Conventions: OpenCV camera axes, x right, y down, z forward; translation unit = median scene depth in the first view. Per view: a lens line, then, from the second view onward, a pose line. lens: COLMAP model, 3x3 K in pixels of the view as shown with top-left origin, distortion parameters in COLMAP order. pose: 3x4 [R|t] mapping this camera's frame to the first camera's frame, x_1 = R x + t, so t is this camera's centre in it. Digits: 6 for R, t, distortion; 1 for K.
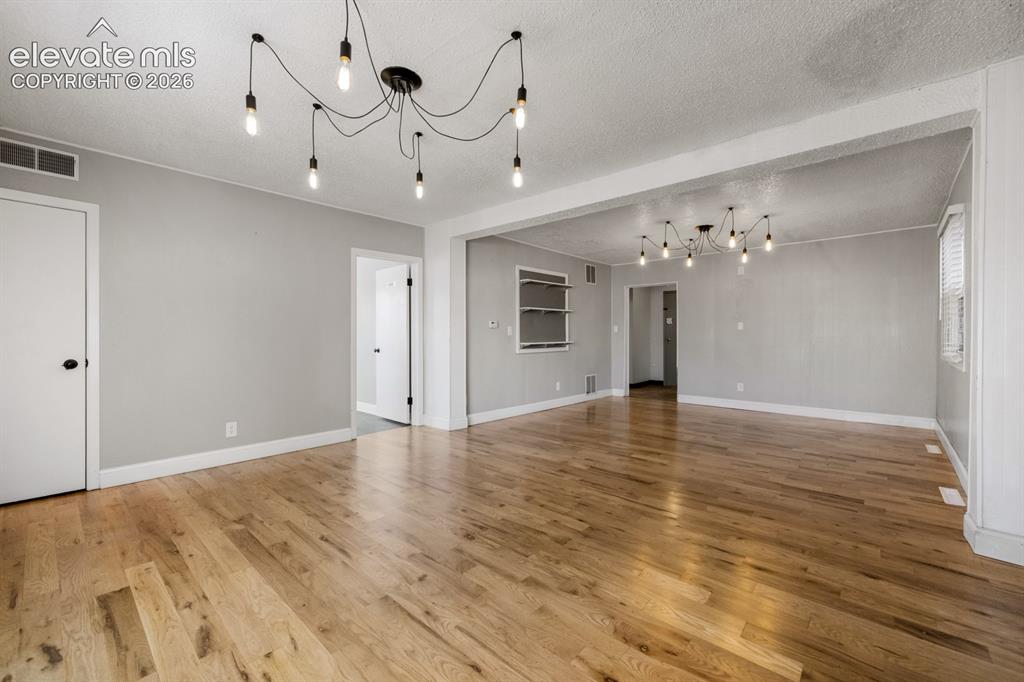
lens RADIAL K [[414.8, 0, 515.8], [0, 414.8, 334.9], [0, 0, 1]] dist [-0.007104, -0.000084]
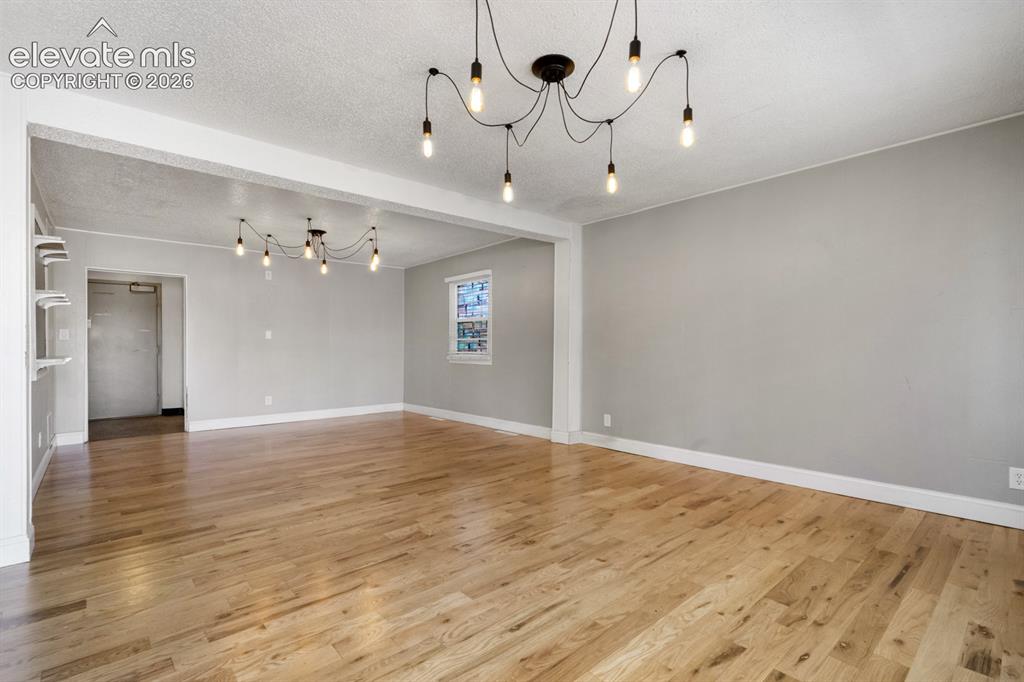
lens RADIAL K [[474.9, 0, 515.2], [0, 474.9, 346.0], [0, 0, 1]] dist [-0.002711, 0.000059]
pose [[0.120015, -0.005144, 0.992759, -1.108390], [0.002917, 0.999984, 0.004829, -0.000103], [-0.992768, 0.002316, 0.120028, 0.780801]]
